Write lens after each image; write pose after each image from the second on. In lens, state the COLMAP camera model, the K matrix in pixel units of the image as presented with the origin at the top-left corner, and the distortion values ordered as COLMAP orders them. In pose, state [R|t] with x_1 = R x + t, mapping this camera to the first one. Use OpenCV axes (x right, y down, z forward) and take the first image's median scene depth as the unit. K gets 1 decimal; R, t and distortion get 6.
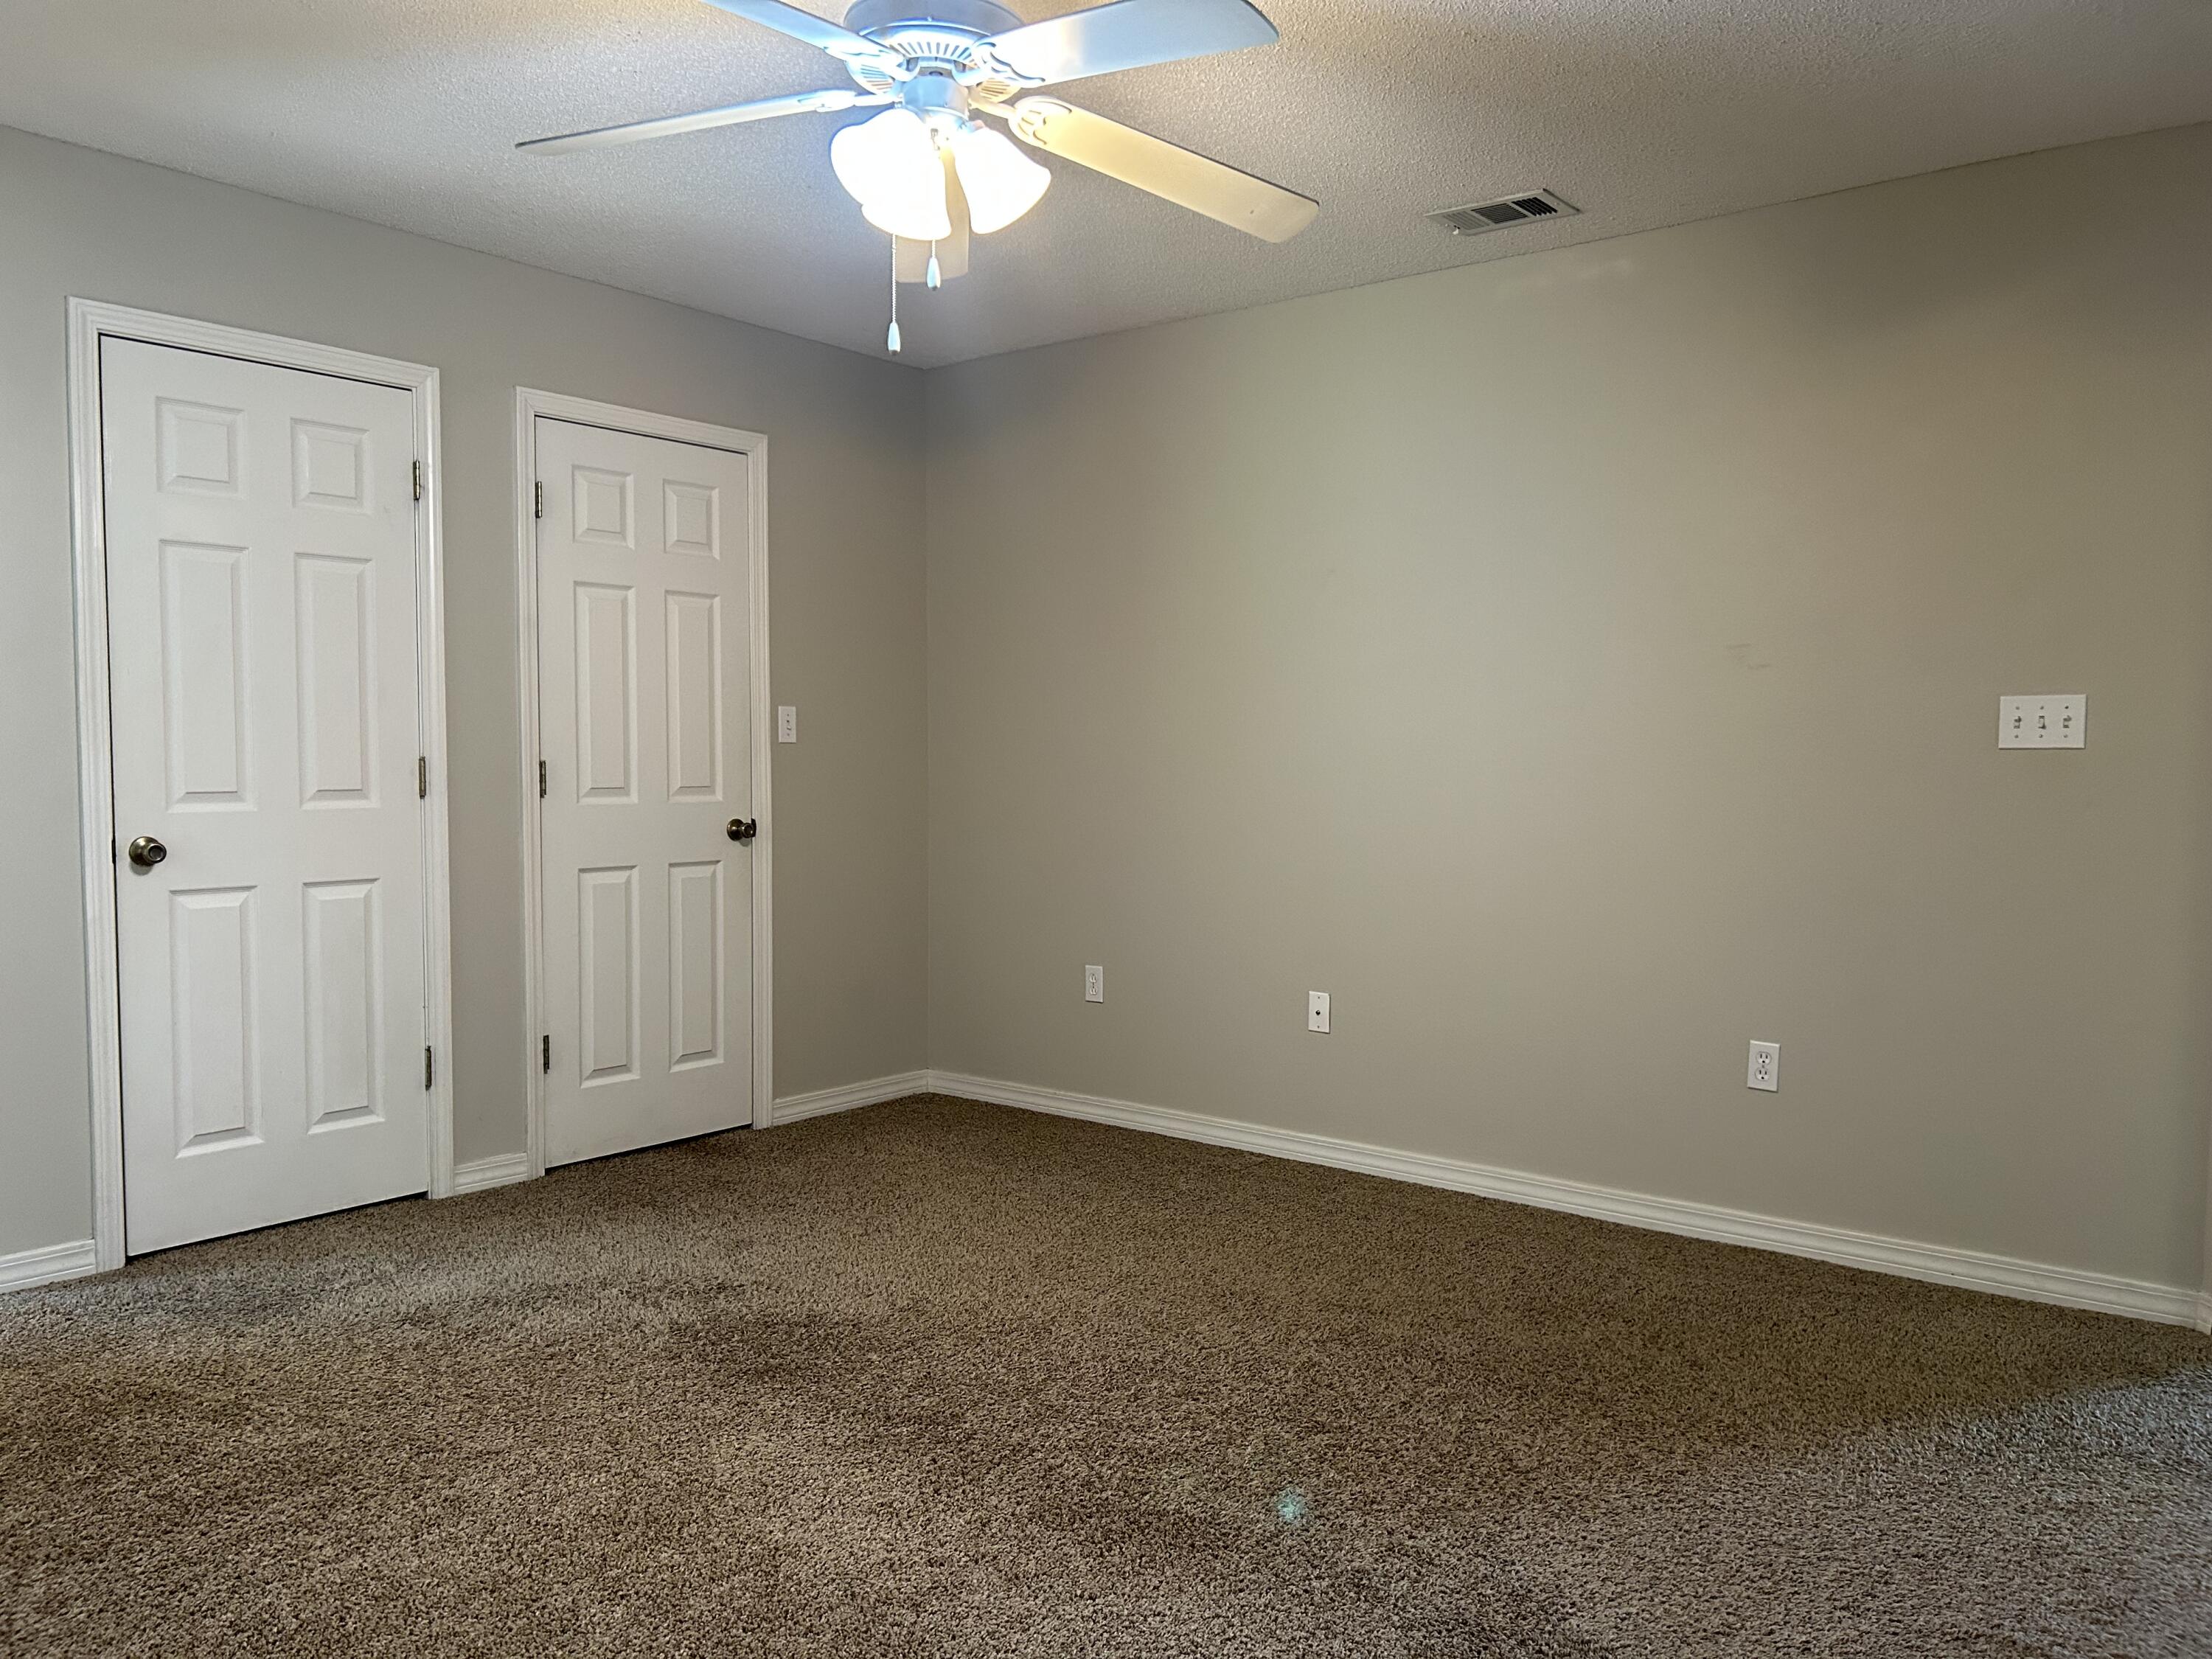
lens RADIAL K [[1651.2, 0, 1101.0], [0, 1651.2, 831.1], [0, 0, 1]] dist [0.092680, -0.141598]
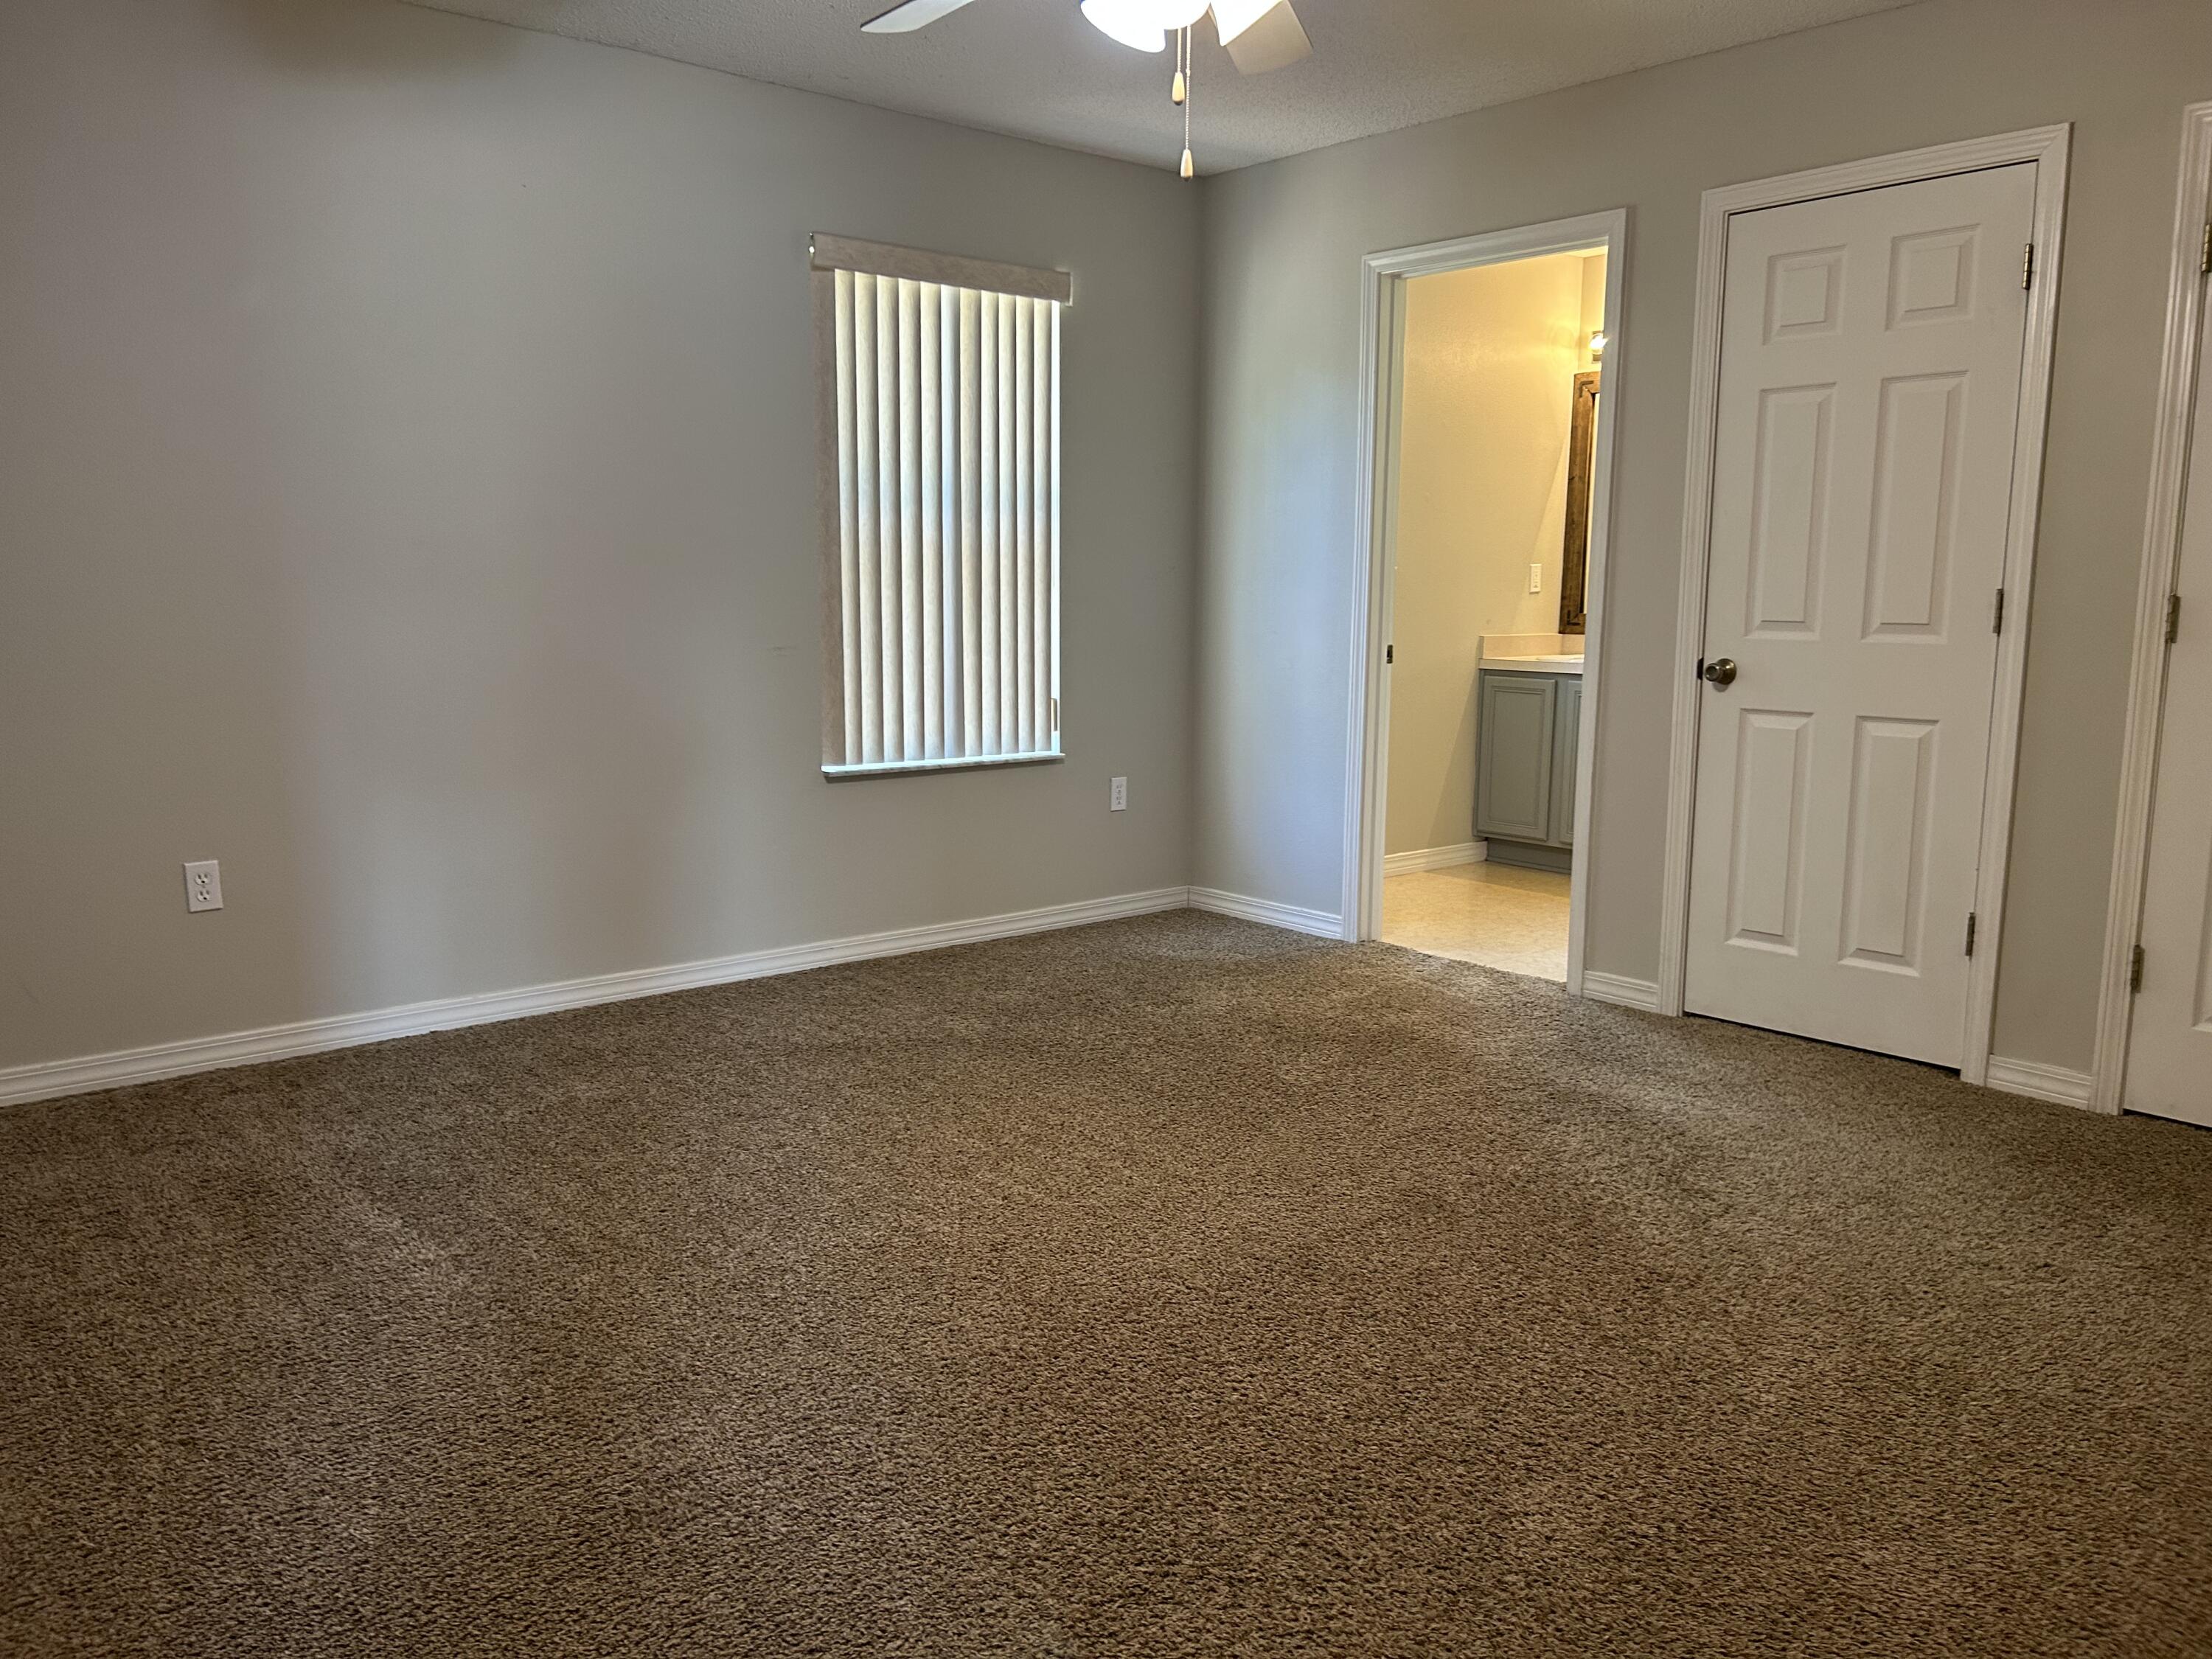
lens RADIAL K [[1651.2, 0, 1101.0], [0, 1651.2, 831.1], [0, 0, 1]] dist [0.092680, -0.141598]
pose [[-0.187634, 0.138956, -0.972360, 0.602673], [-0.052005, 0.987149, 0.151105, -0.029081], [0.980861, 0.078920, -0.177996, 0.751206]]
